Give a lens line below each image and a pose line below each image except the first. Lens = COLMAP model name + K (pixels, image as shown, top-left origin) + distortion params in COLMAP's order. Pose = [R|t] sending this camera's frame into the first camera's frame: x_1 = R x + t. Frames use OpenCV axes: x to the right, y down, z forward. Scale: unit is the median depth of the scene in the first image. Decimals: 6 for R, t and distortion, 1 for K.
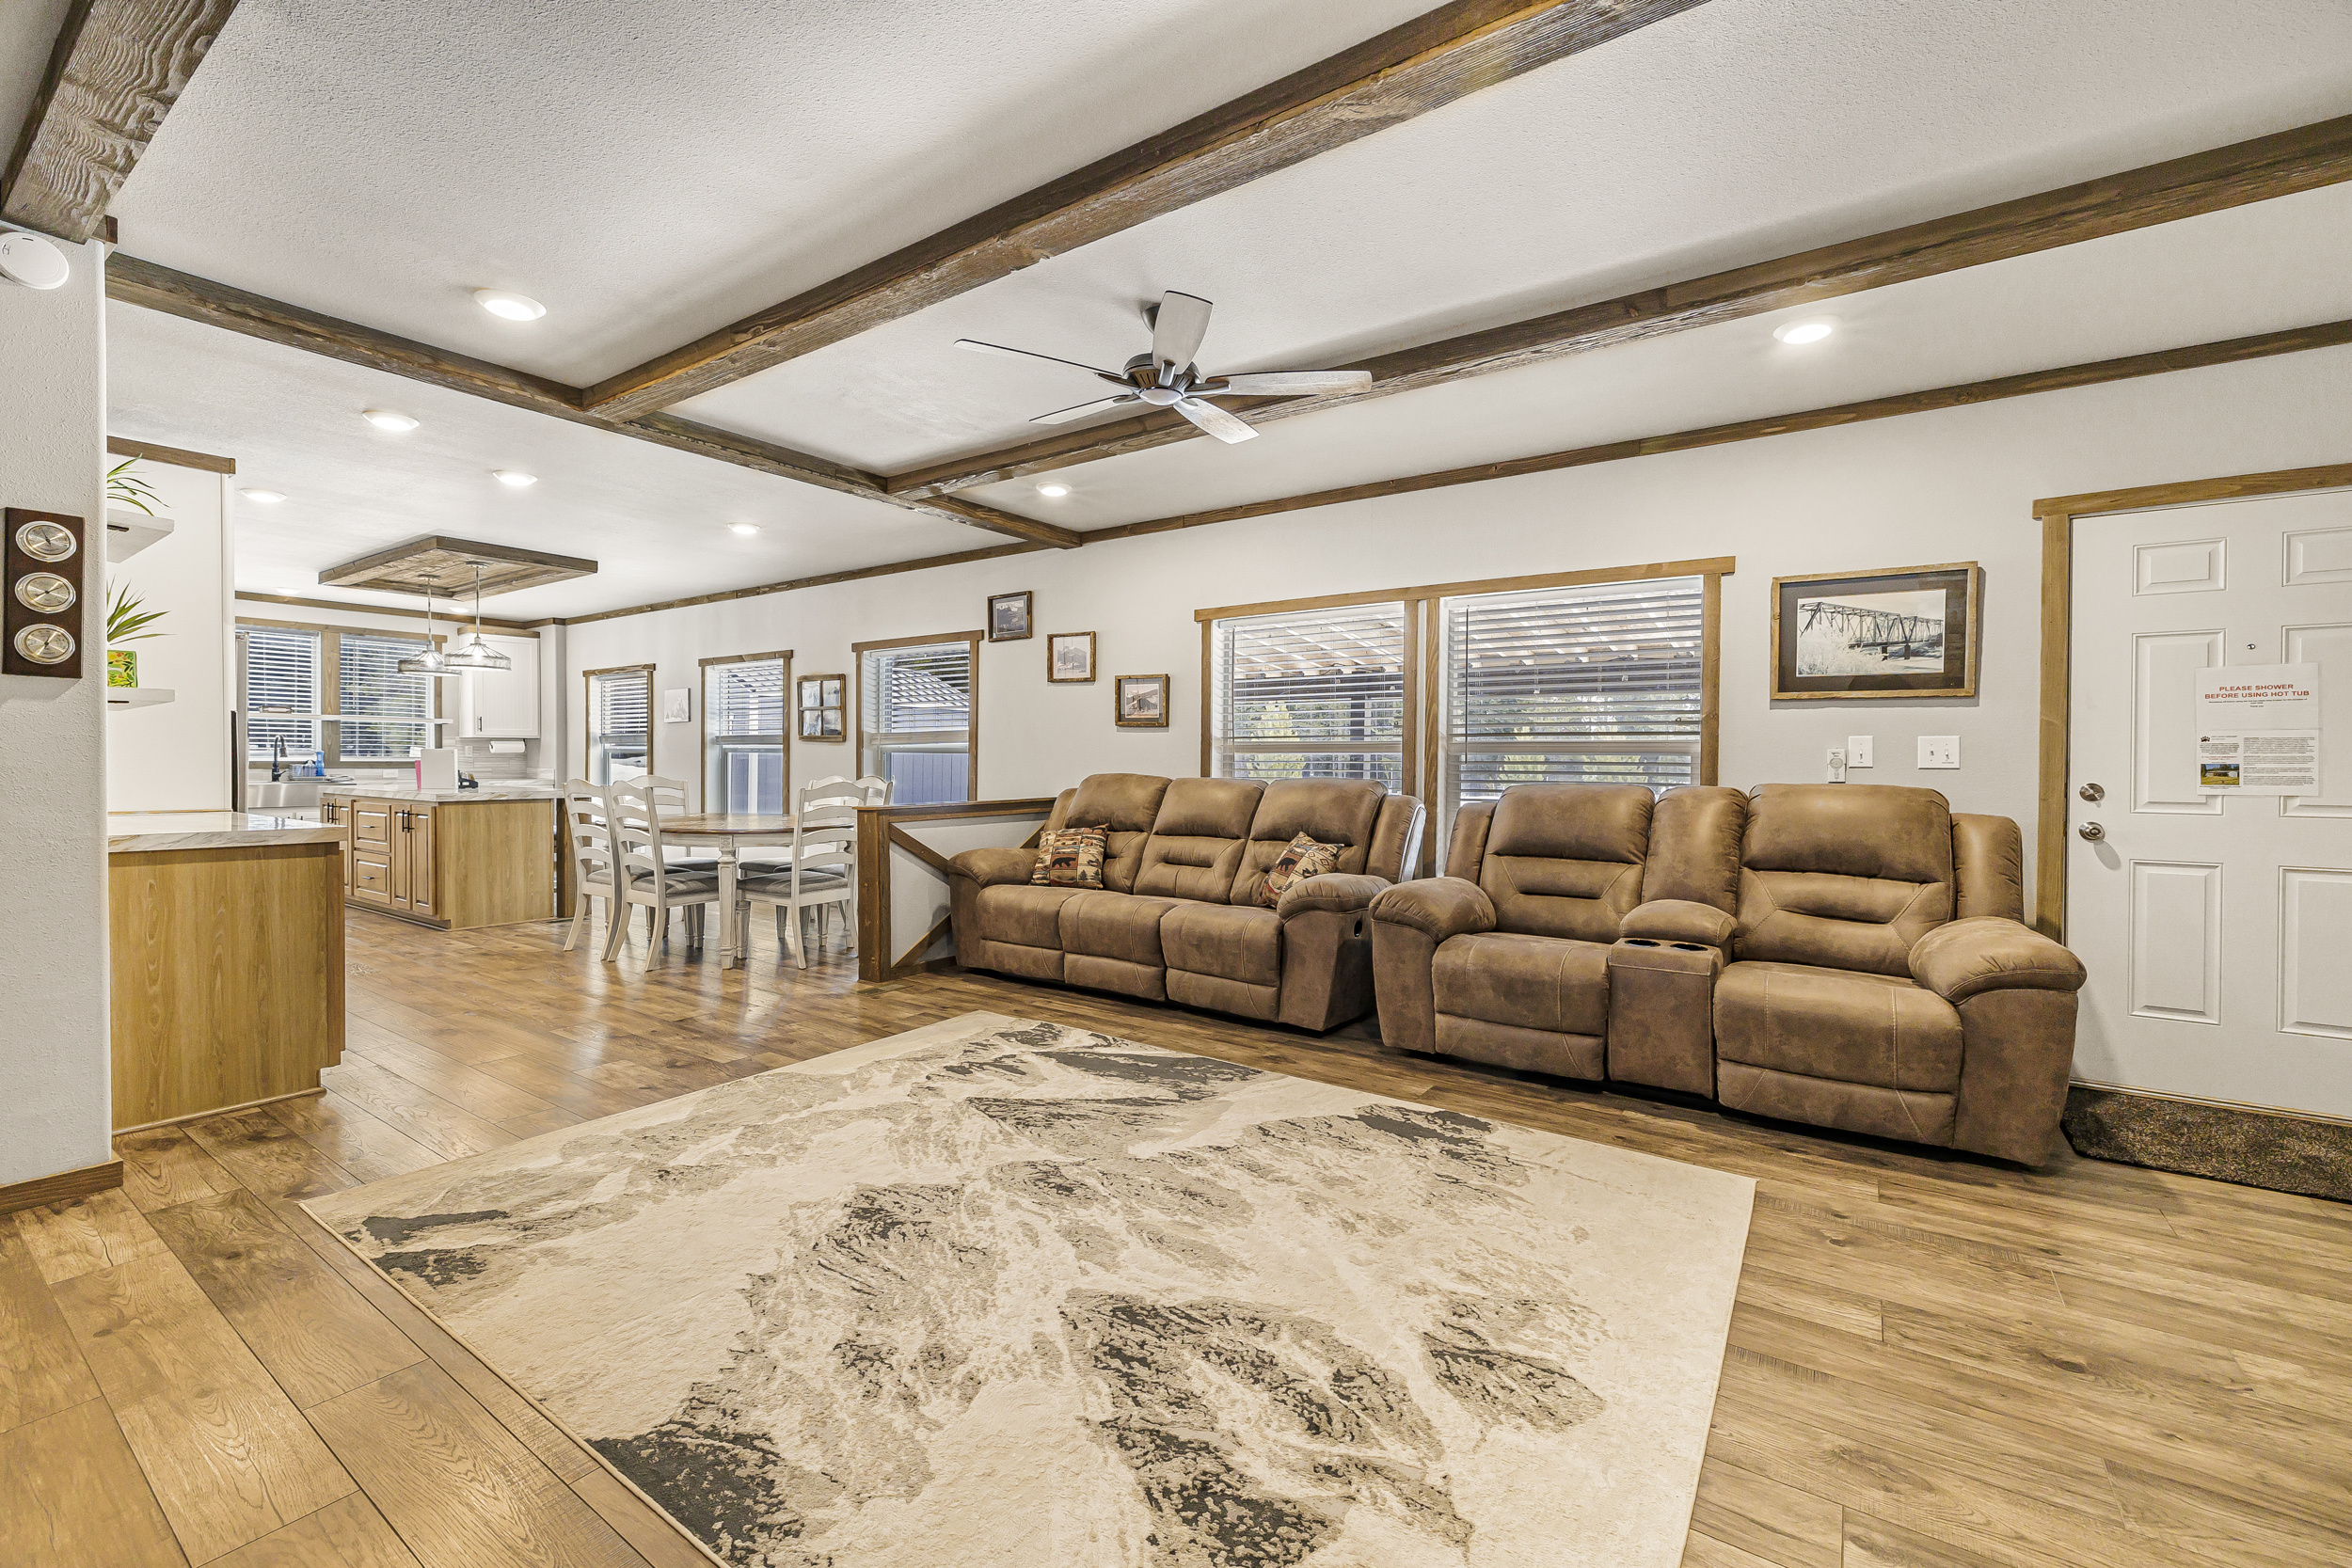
lens RADIAL K [[1040.5, 0, 1210.1], [0, 1040.5, 782.1], [0, 0, 1]] dist [-0.004699, -0.000061]
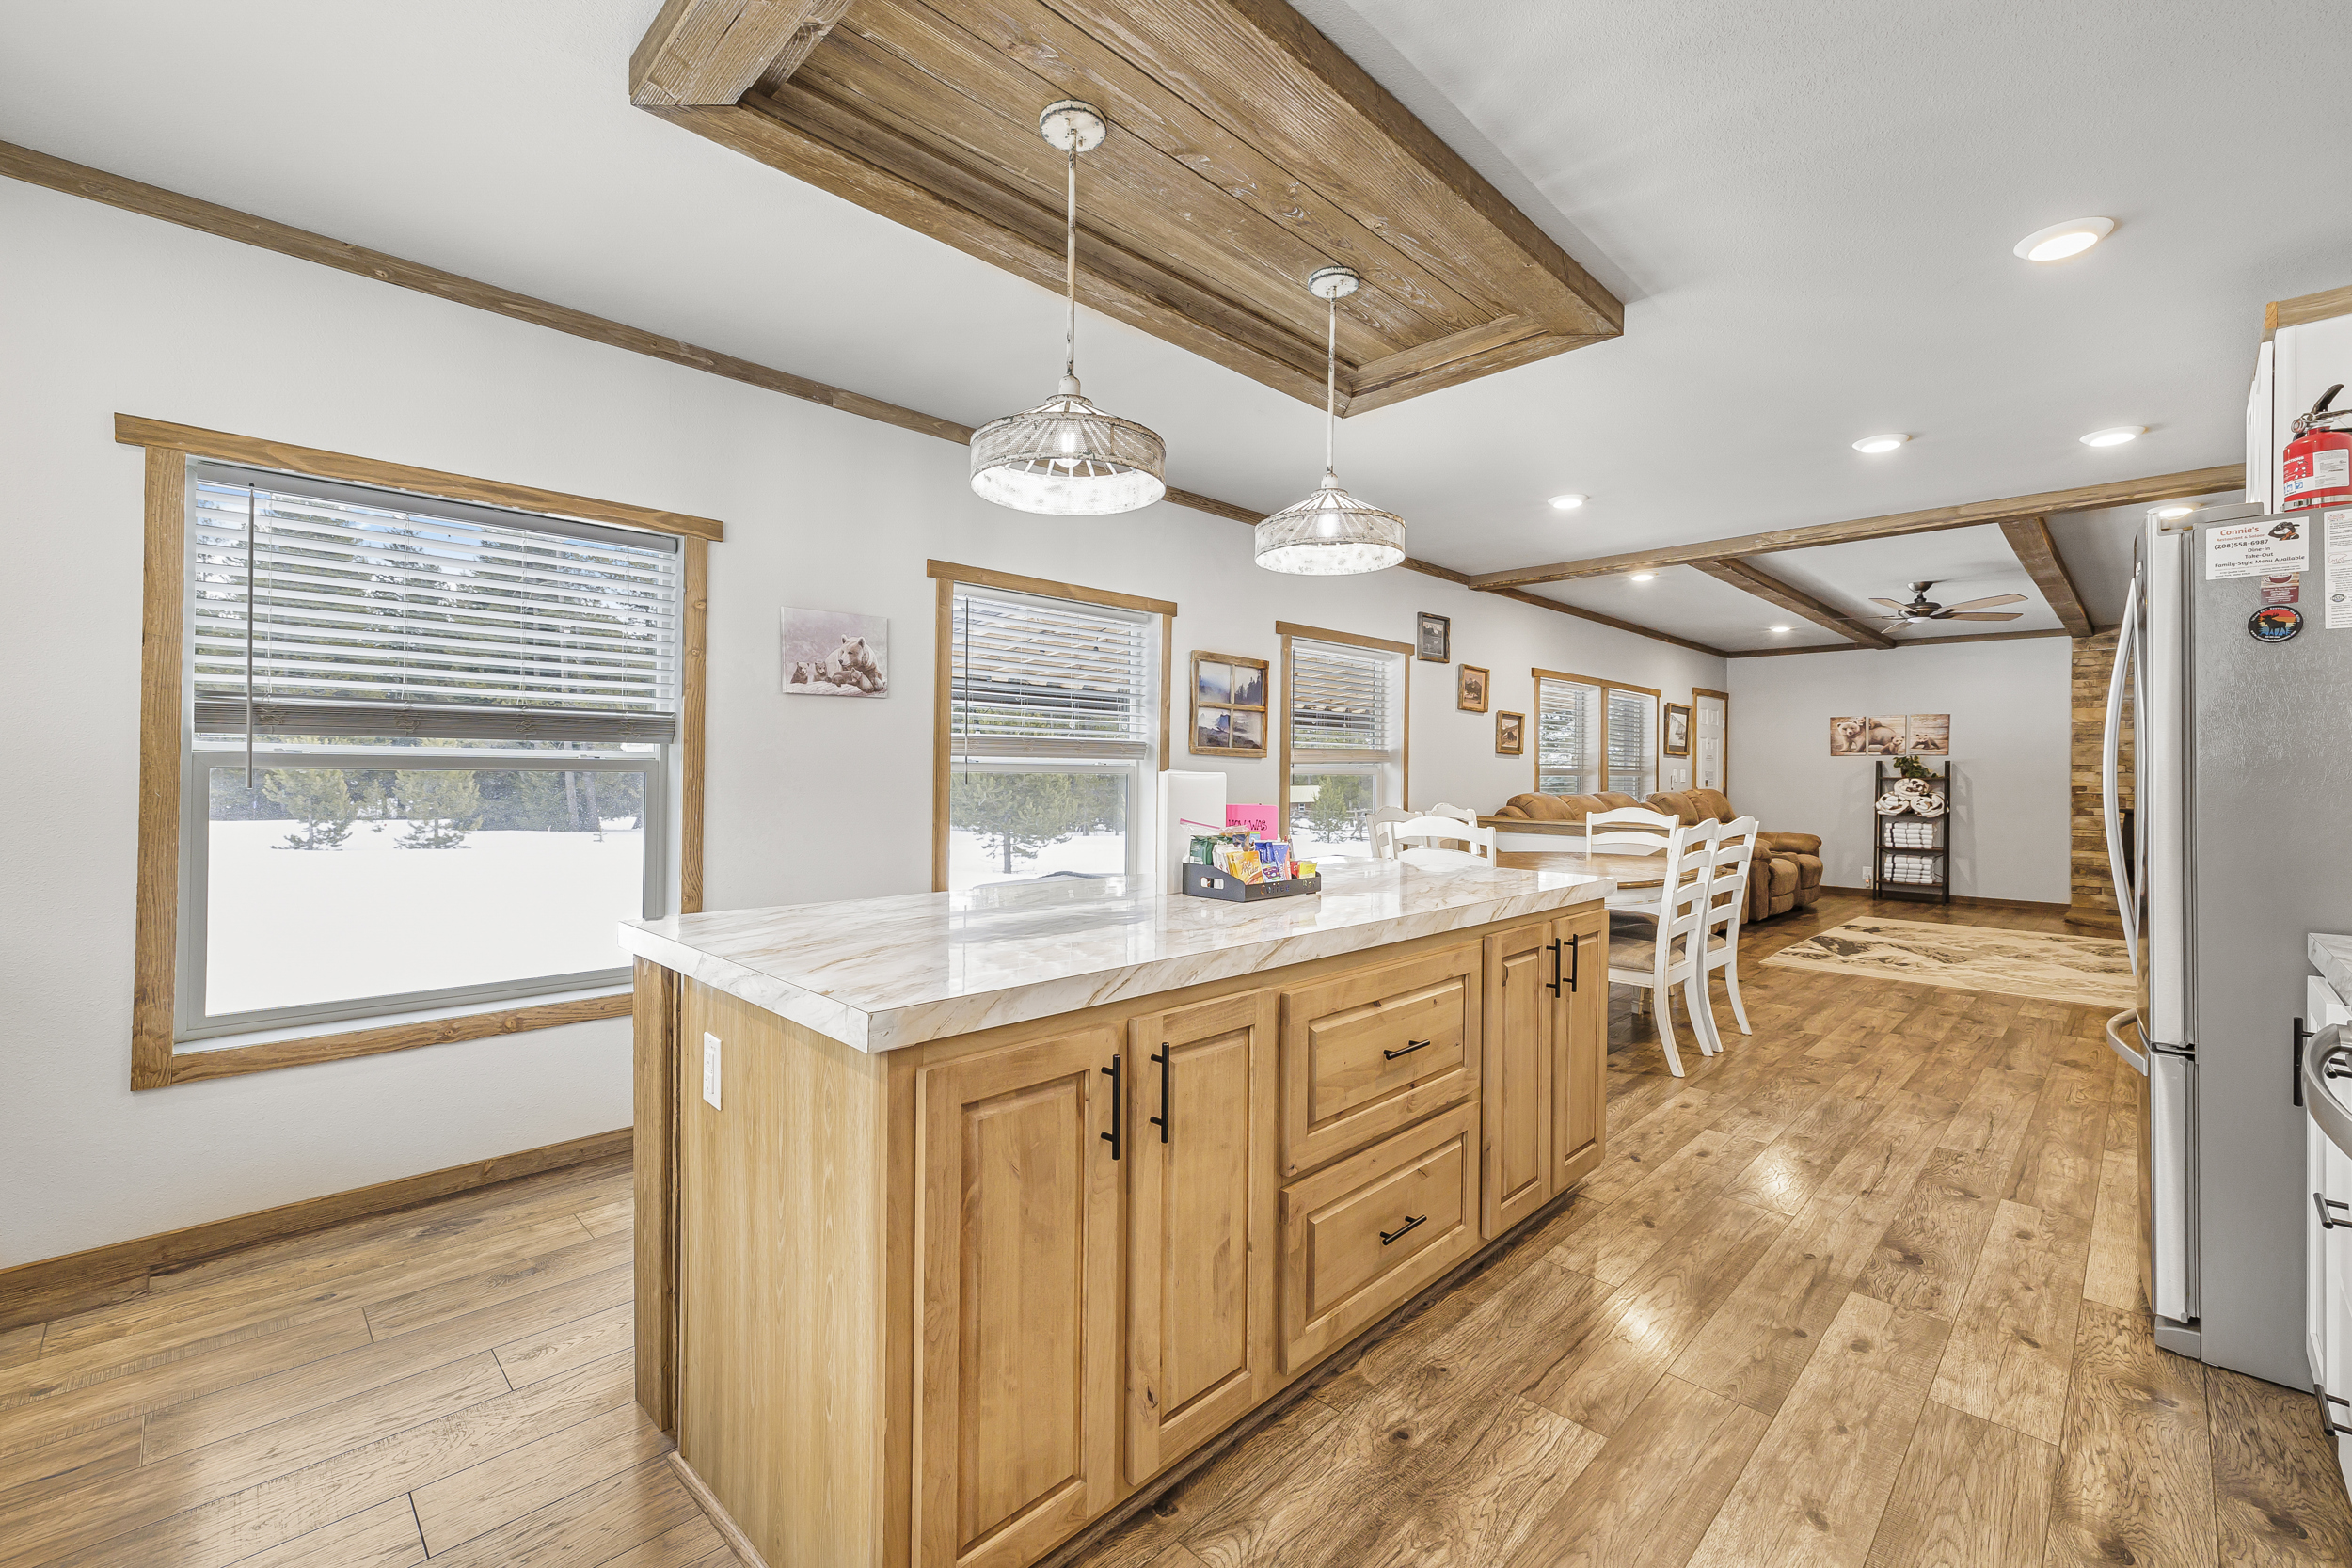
lens RADIAL K [[985.3, 0, 1174.5], [0, 985.3, 771.4], [0, 0, 1]] dist [0.003246, -0.001399]
pose [[0.166766, -0.005225, 0.985983, -1.898266], [0.012790, 0.999913, 0.003135, -0.060480], [-0.985914, 0.012088, 0.166818, 1.754705]]
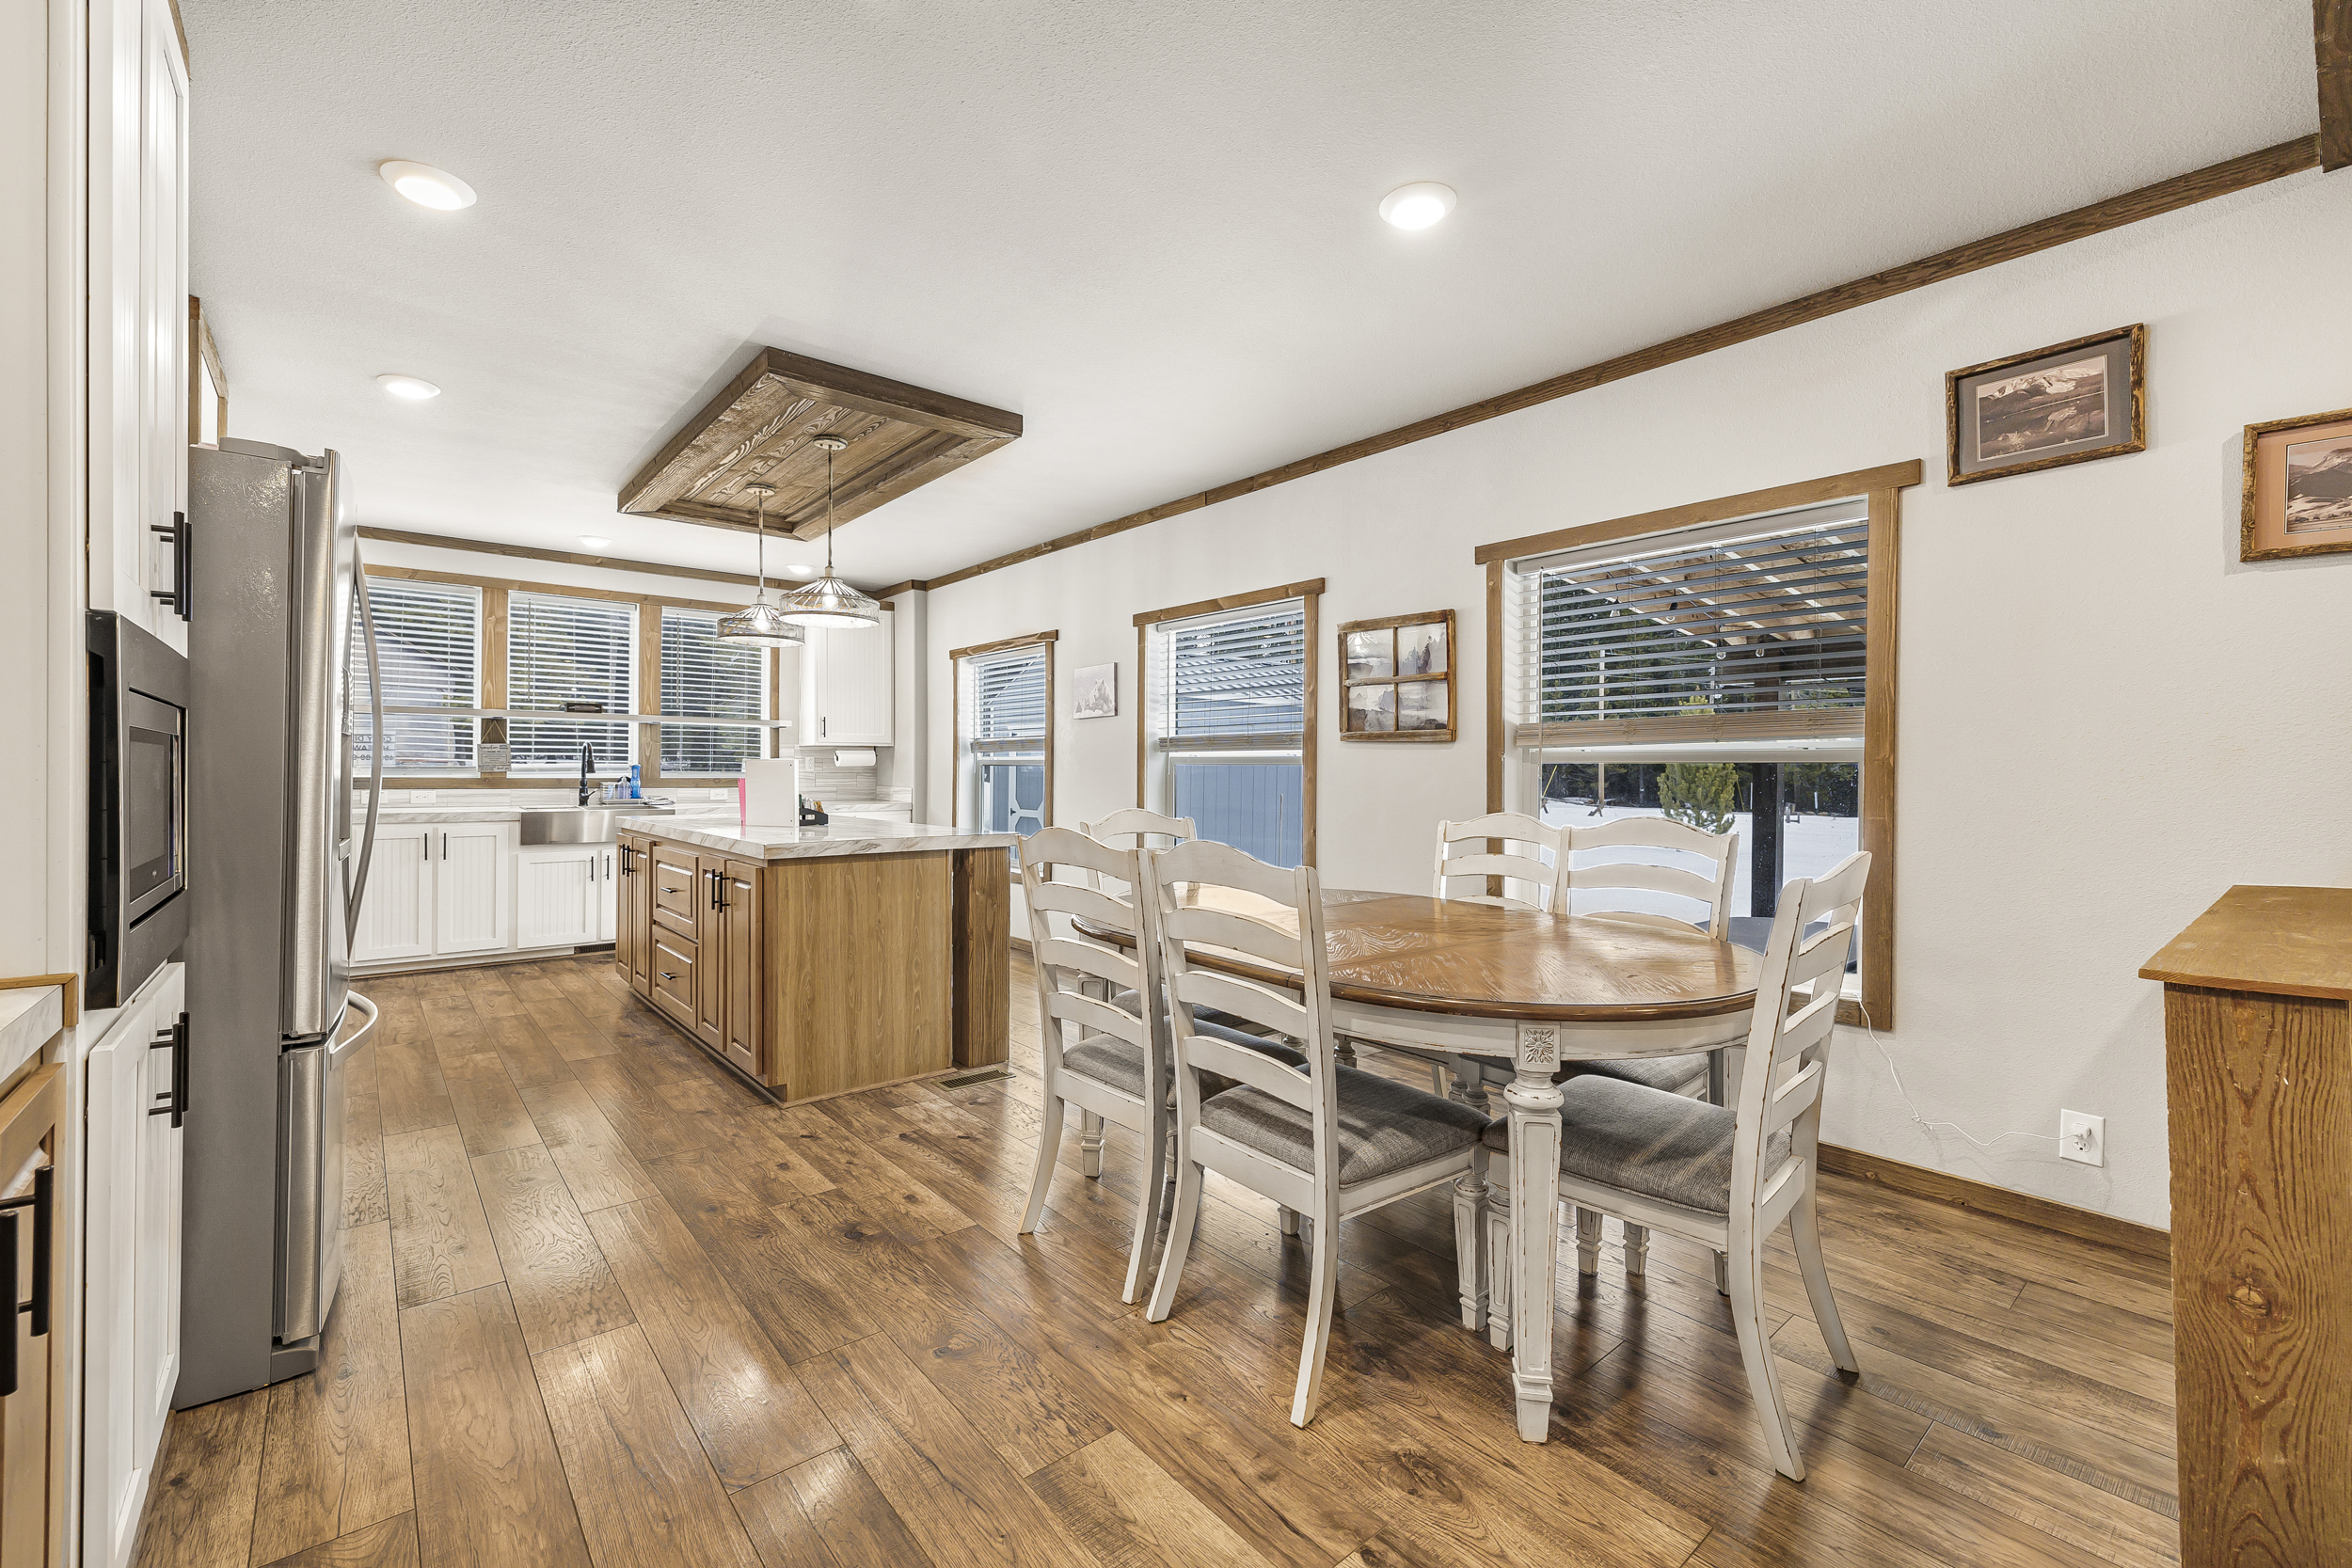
lens RADIAL K [[985.3, 0, 1159.8], [0, 985.3, 791.0], [0, 0, 1]] dist [0.003246, -0.001399]
pose [[0.963327, 0.003991, -0.268302, -0.651615], [-0.004733, 0.999987, -0.002120, -0.023348], [0.268290, 0.003312, 0.963333, 0.890656]]
